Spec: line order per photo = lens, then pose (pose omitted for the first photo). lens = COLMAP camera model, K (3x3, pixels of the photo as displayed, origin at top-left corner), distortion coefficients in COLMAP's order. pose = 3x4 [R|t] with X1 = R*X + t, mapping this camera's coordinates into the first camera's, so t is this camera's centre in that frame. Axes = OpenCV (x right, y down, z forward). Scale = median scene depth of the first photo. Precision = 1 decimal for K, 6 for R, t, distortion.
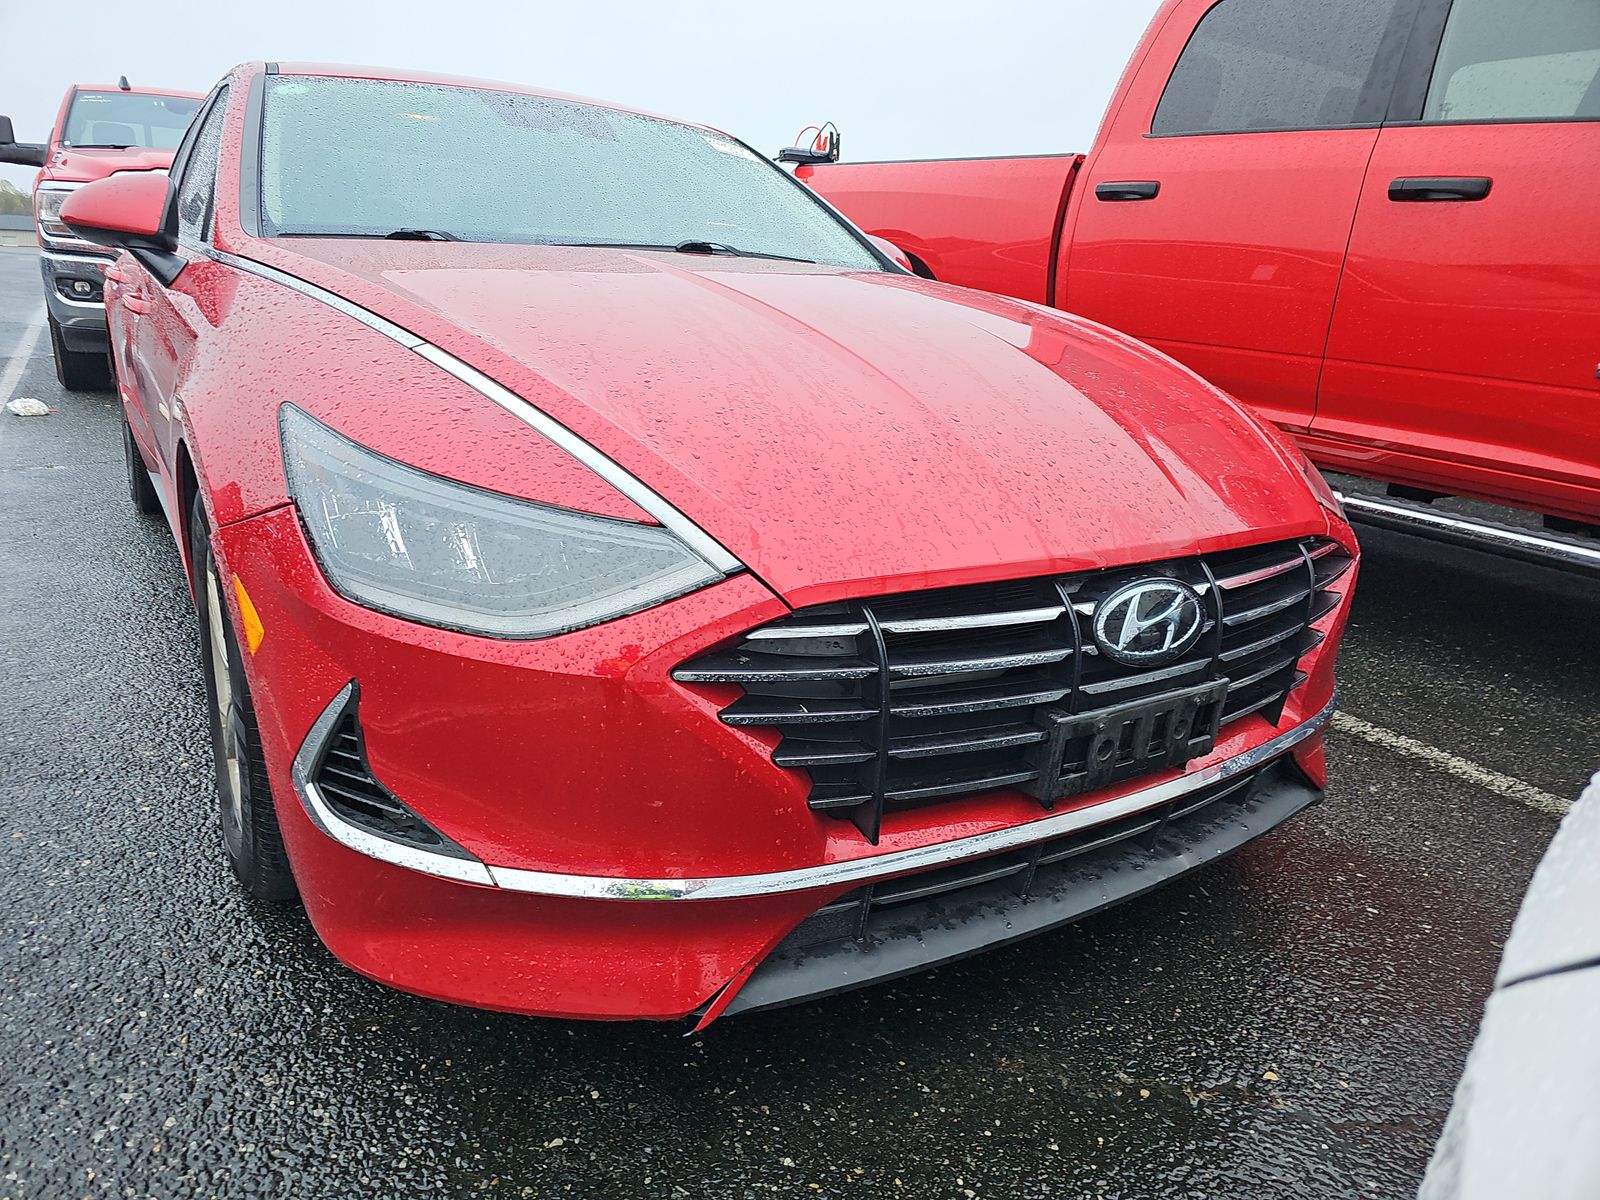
lens RADIAL K [[1061.4, 0, 800.0], [0, 1061.4, 600.0], [0, 0, 1]] dist [0.059831, -0.051908]
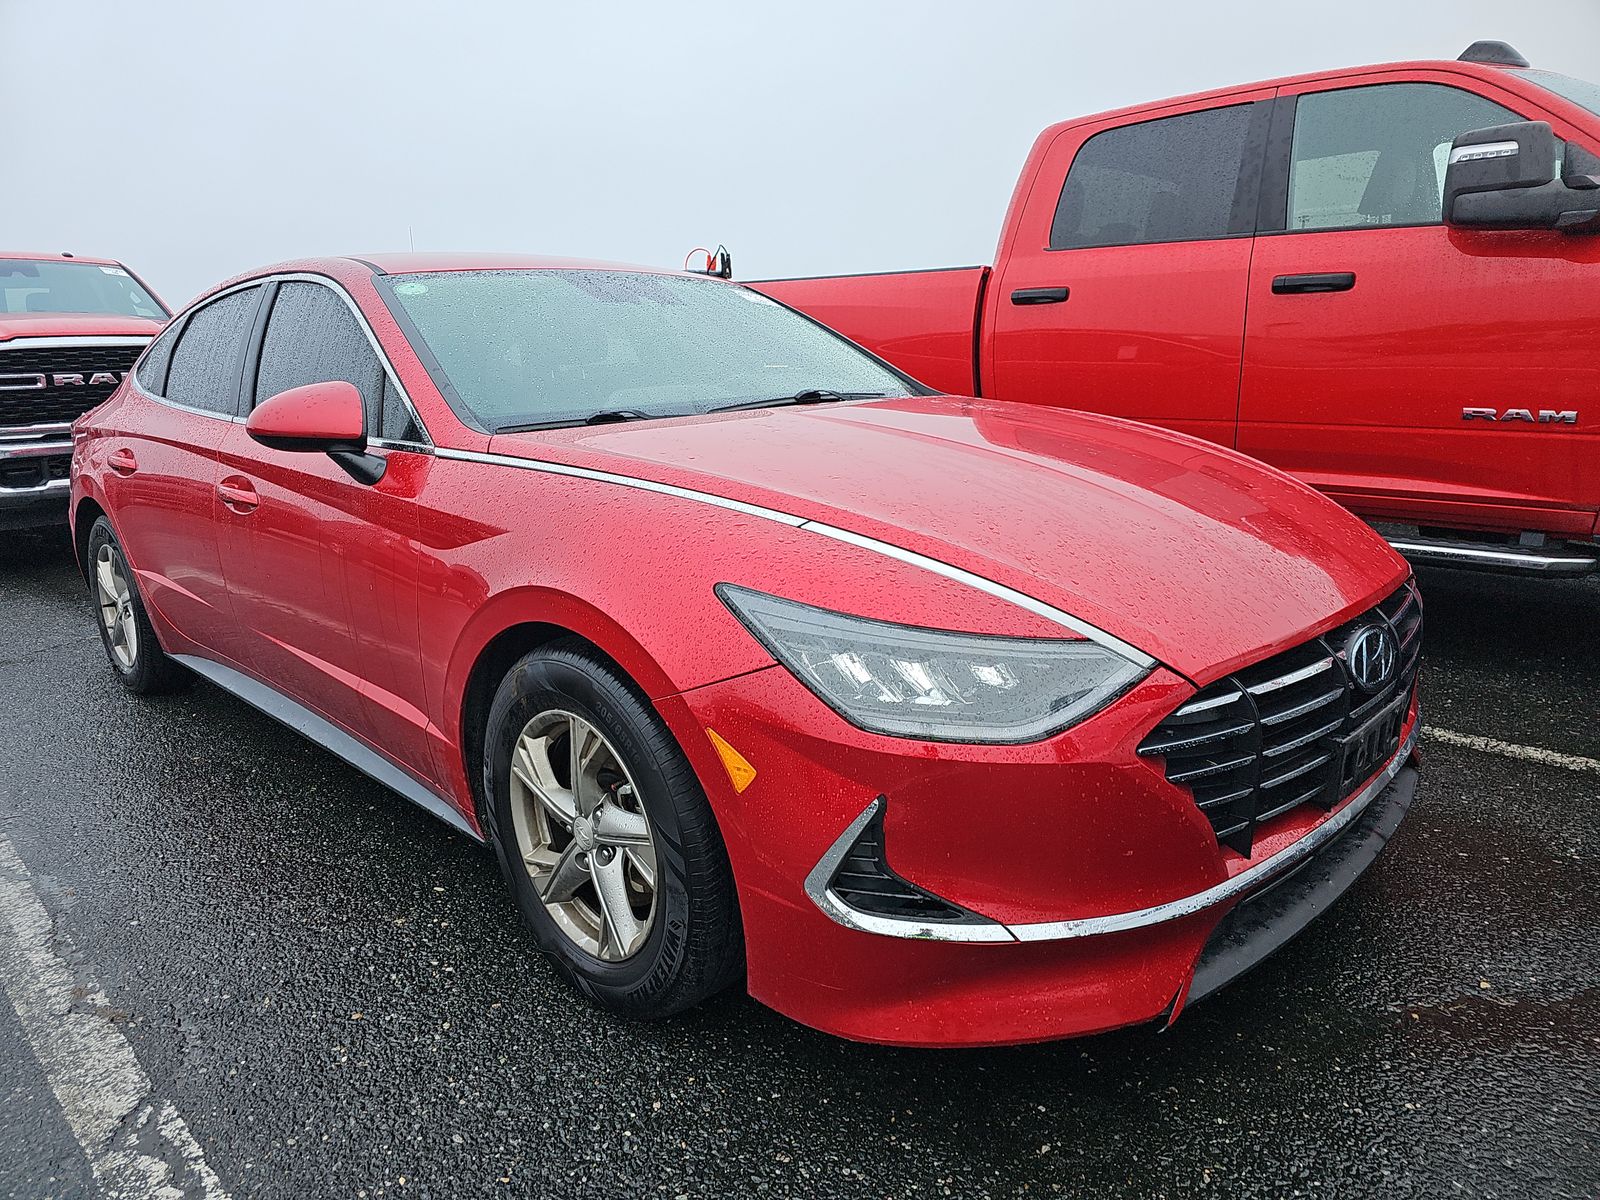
lens RADIAL K [[1061.4, 0, 800.0], [0, 1061.4, 600.0], [0, 0, 1]] dist [0.059831, -0.051908]
pose [[0.970987, -0.136558, 0.196305, -0.614819], [0.149212, 0.987483, -0.051120, -0.088324], [-0.186867, 0.078928, 0.979209, -0.189328]]
